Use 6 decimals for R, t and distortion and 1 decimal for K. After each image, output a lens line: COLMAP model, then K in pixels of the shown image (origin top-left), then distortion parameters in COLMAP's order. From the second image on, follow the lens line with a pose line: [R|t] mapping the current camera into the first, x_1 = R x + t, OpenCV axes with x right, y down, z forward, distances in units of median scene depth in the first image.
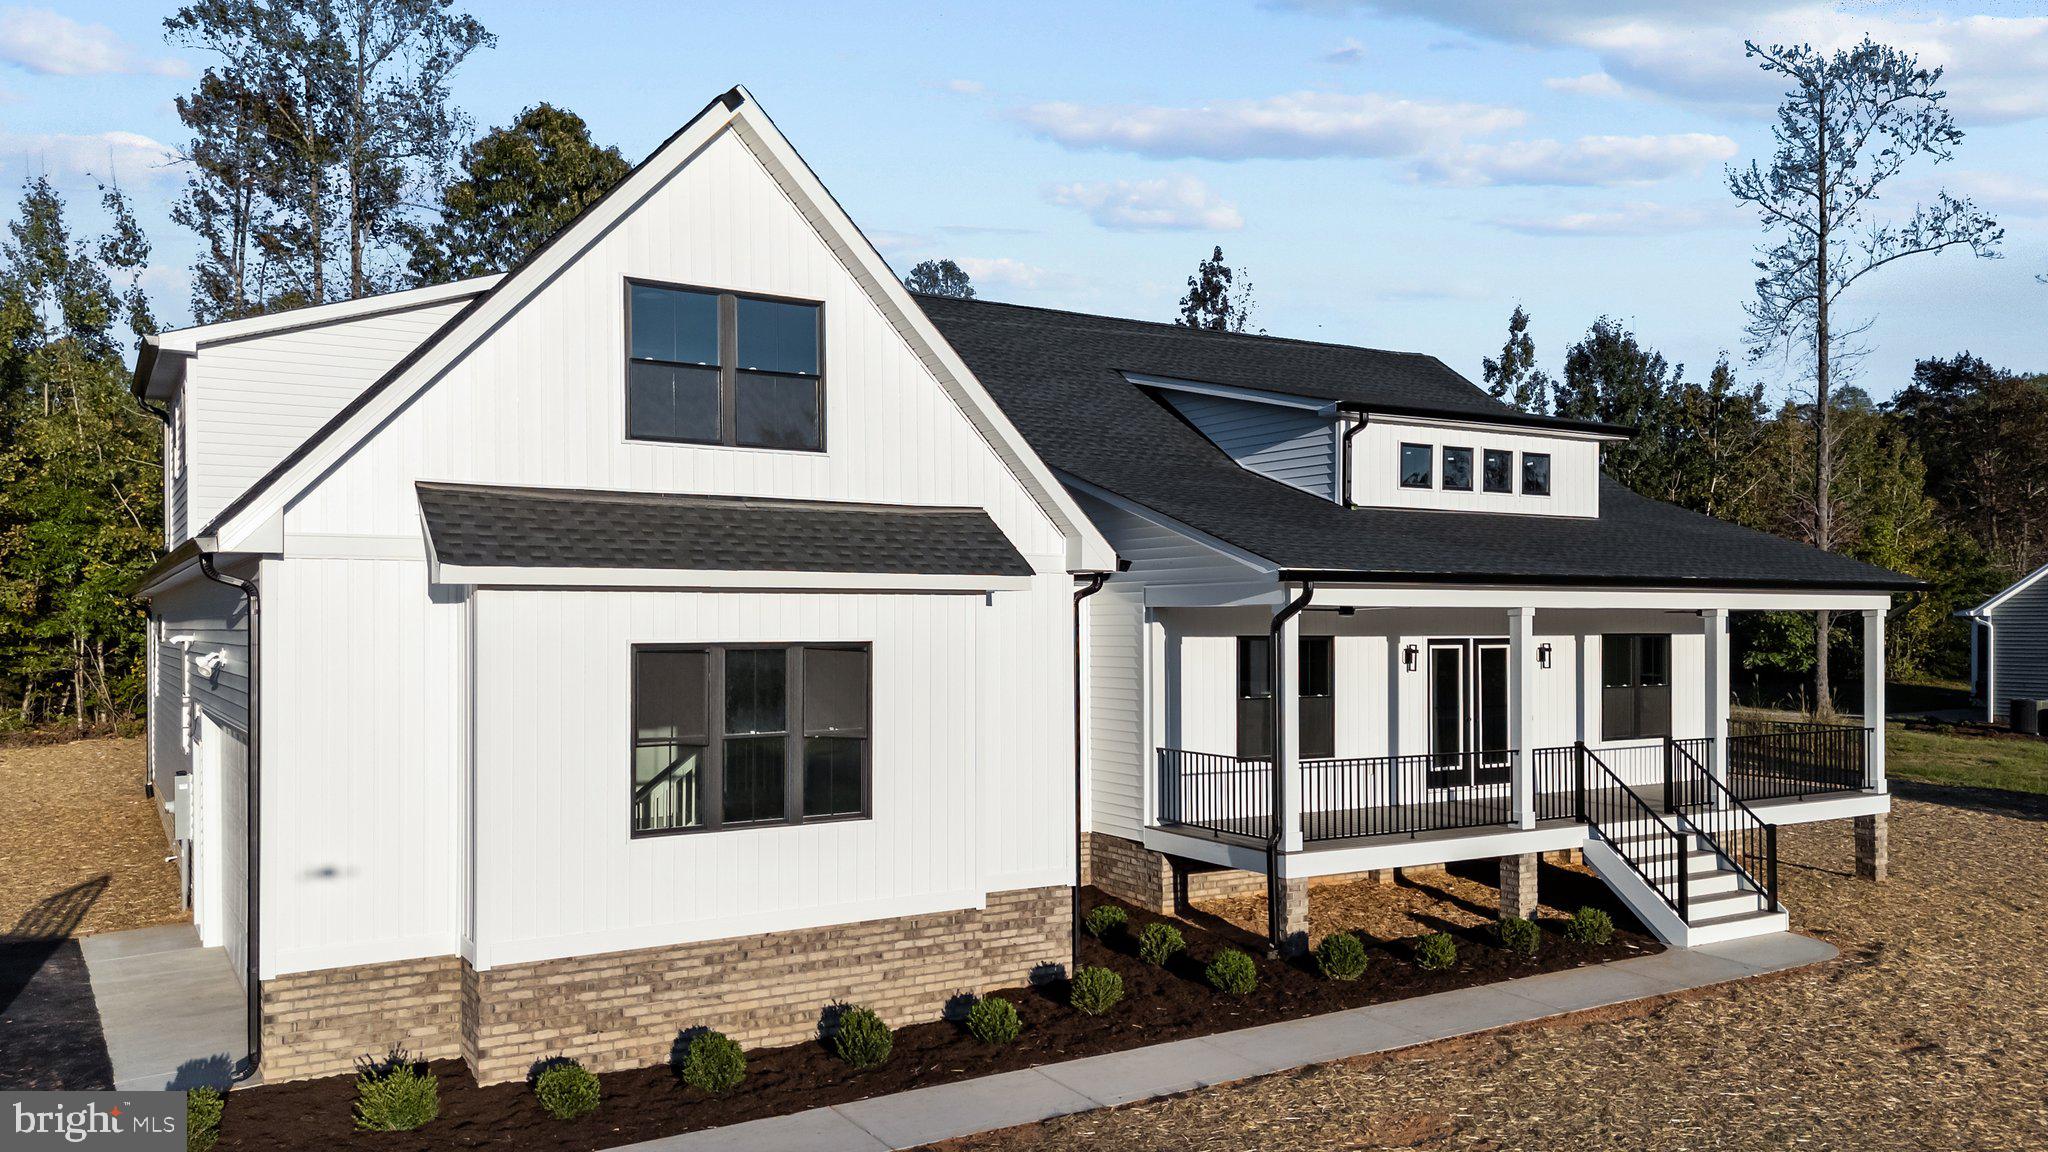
lens RADIAL K [[1532.2, 0, 1024.0], [0, 1532.2, 576.0], [0, 0, 1]] dist [0.071049, -0.076207]
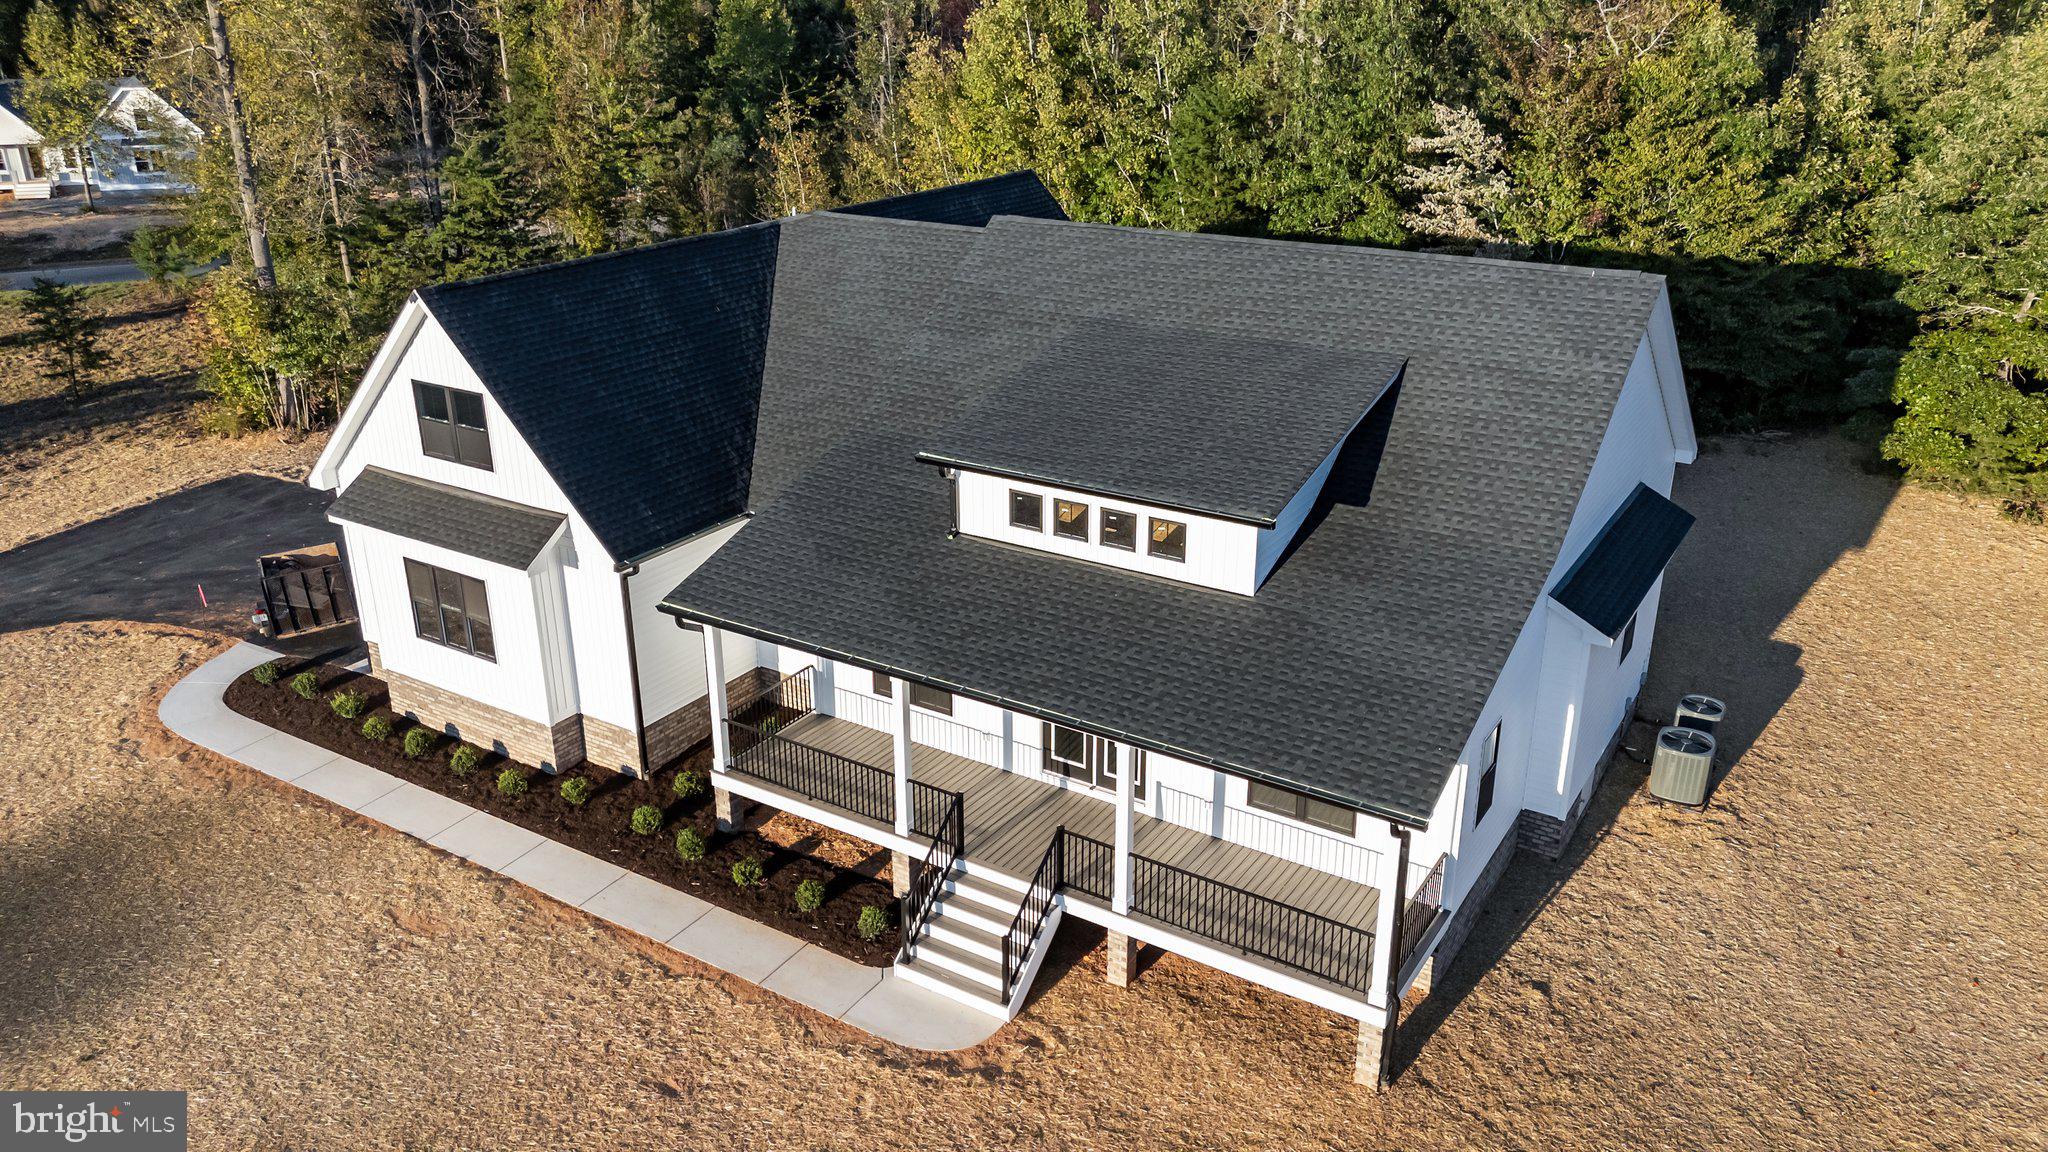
lens RADIAL K [[1535.9, 0, 1027.8], [0, 1535.9, 515.8], [0, 0, 1]] dist [0.077575, -0.090312]
pose [[0.439648, 0.306070, -0.844411, 1.745073], [0.031320, 0.934350, 0.354977, -0.674946], [0.897624, -0.182512, 0.401199, 0.816434]]
